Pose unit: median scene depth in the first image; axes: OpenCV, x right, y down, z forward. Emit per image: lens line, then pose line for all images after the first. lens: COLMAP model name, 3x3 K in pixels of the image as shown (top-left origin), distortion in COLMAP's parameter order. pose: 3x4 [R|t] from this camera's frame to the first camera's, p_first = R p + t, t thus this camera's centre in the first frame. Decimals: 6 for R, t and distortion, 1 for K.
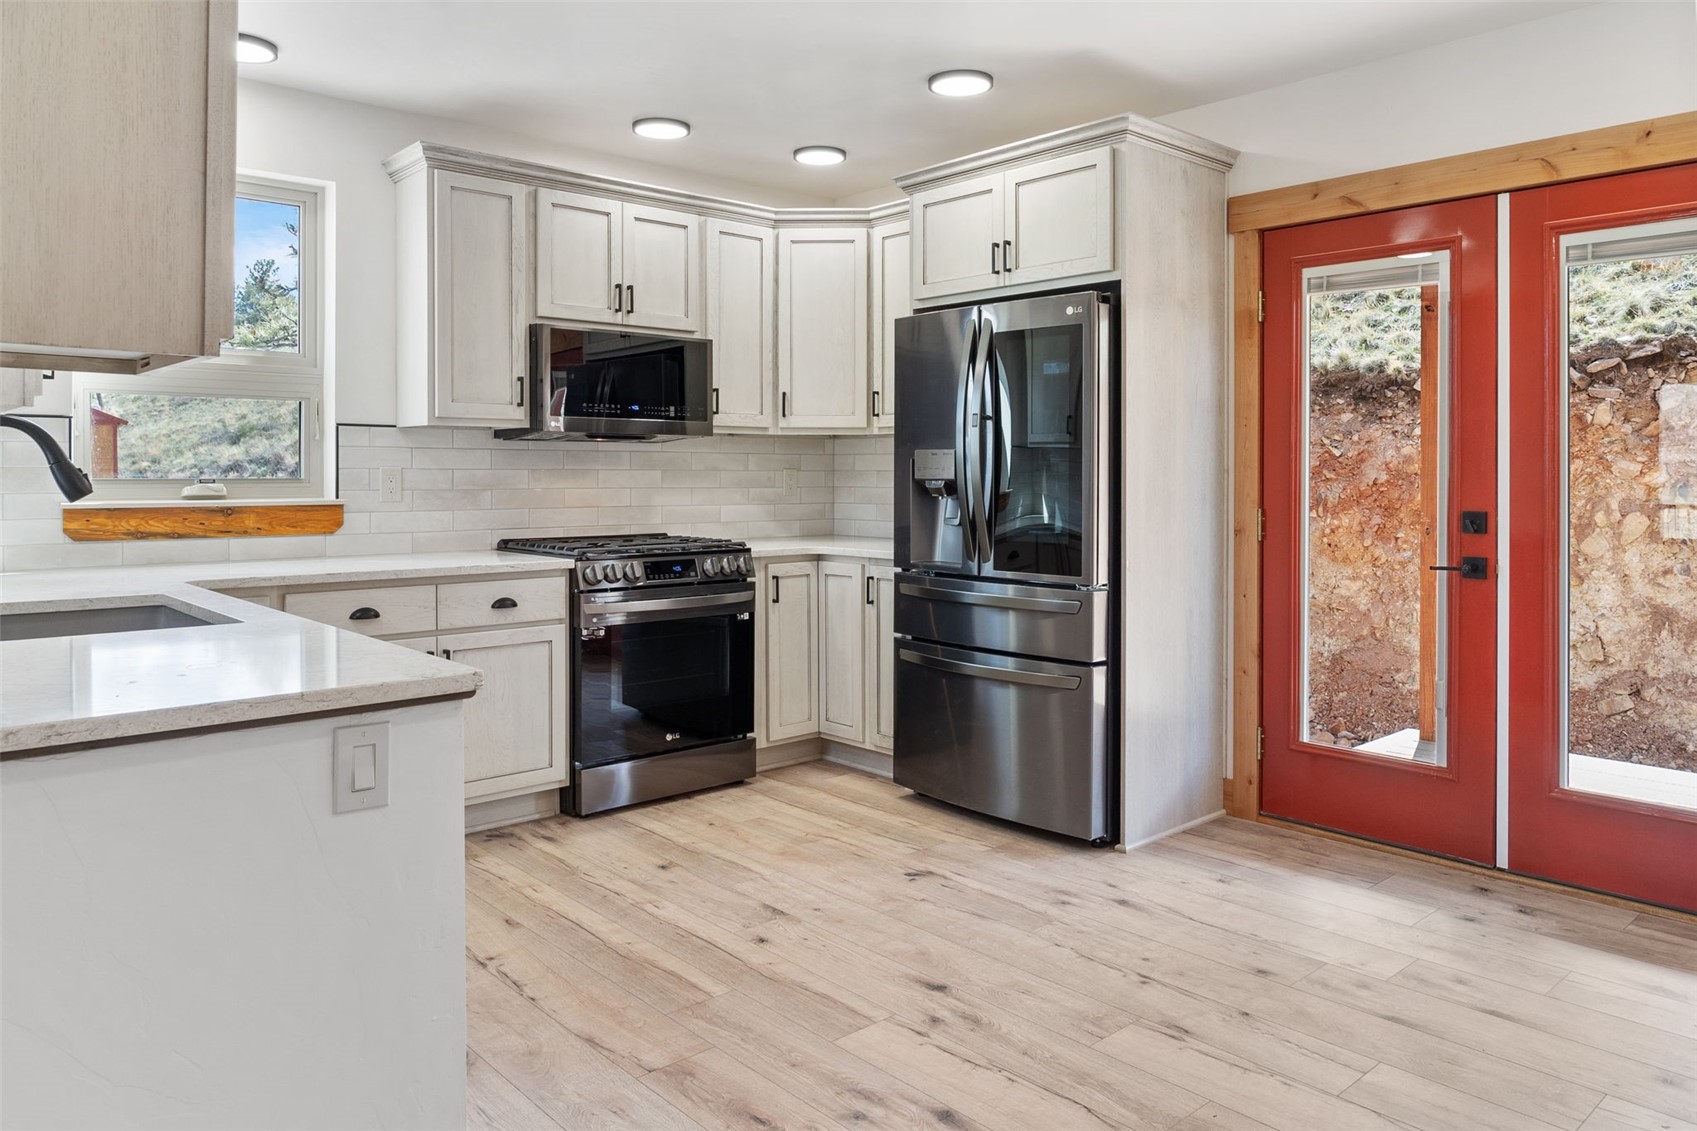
lens RADIAL K [[1168.7, 0, 860.8], [0, 1168.7, 505.4], [0, 0, 1]] dist [-0.018395, -0.003454]
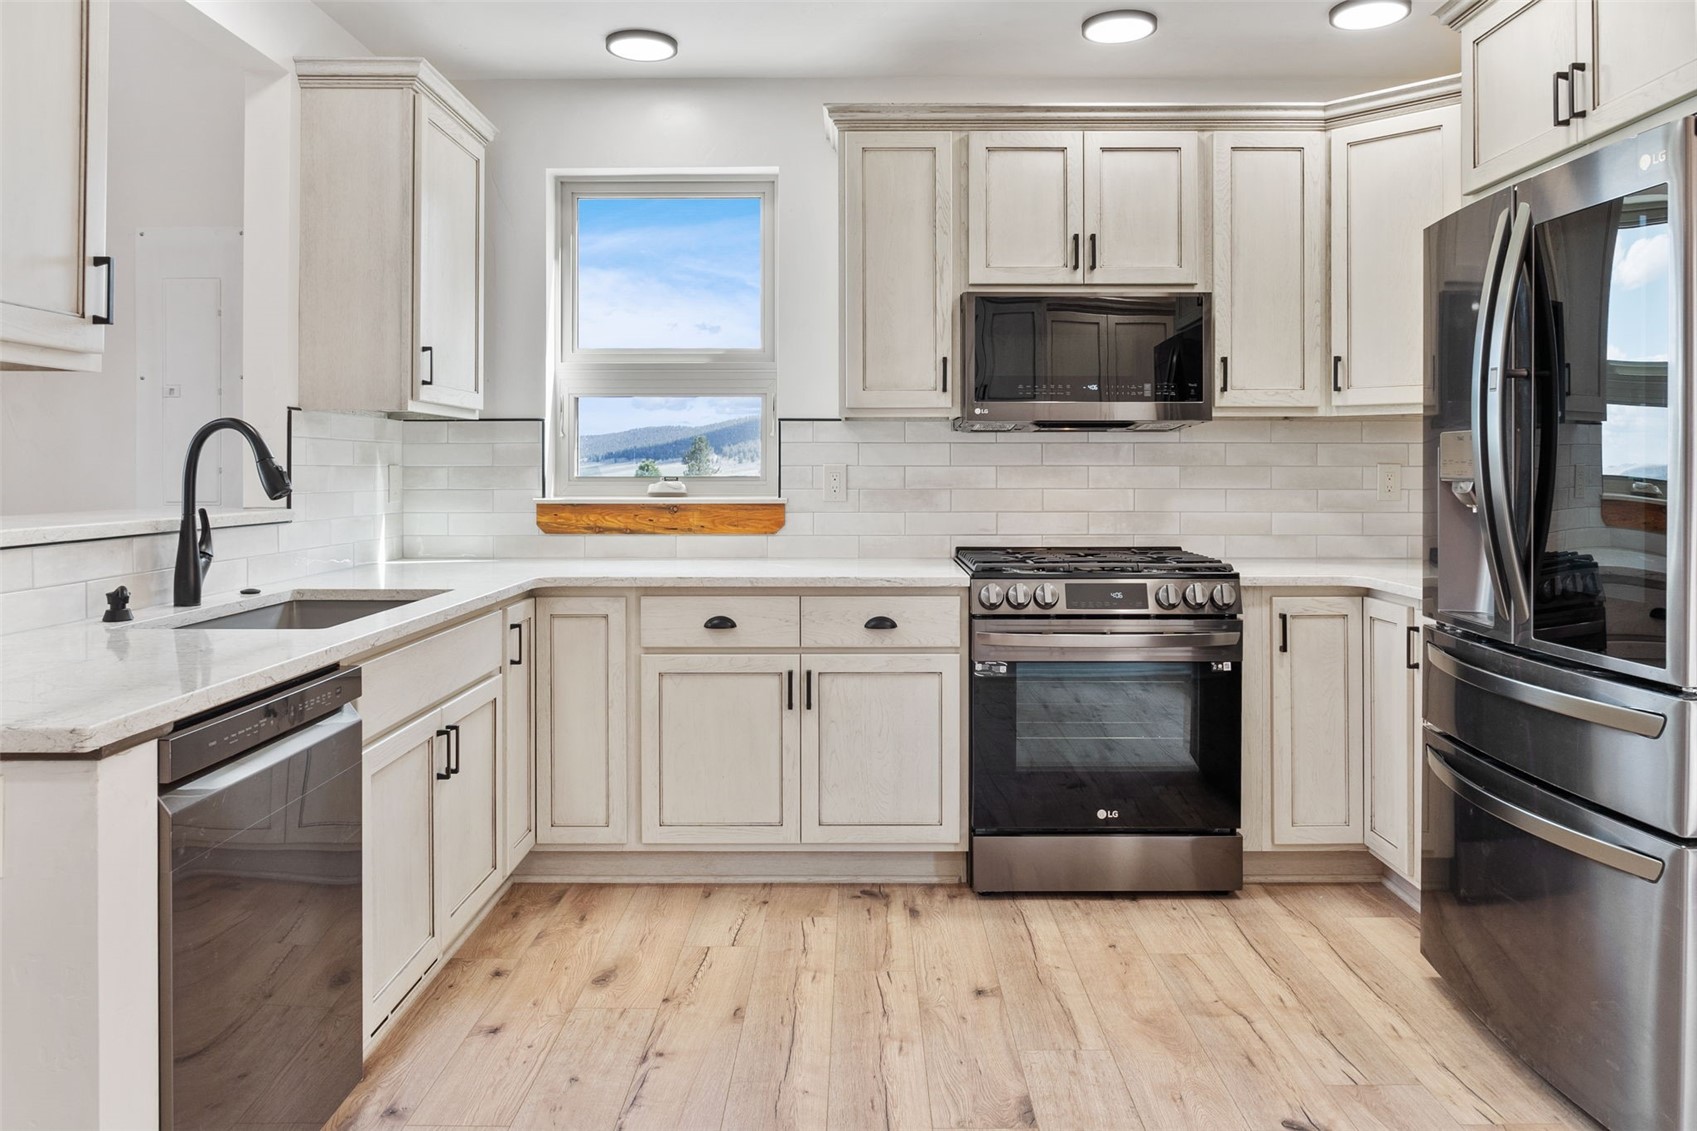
lens RADIAL K [[1168.7, 0, 864.7], [0, 1168.7, 484.9], [0, 0, 1]] dist [-0.018395, -0.003454]
pose [[0.736494, 0.006504, -0.676412, 0.236863], [-0.016799, 0.999821, -0.008677, -0.008470], [0.676235, 0.017754, 0.736472, 0.326197]]
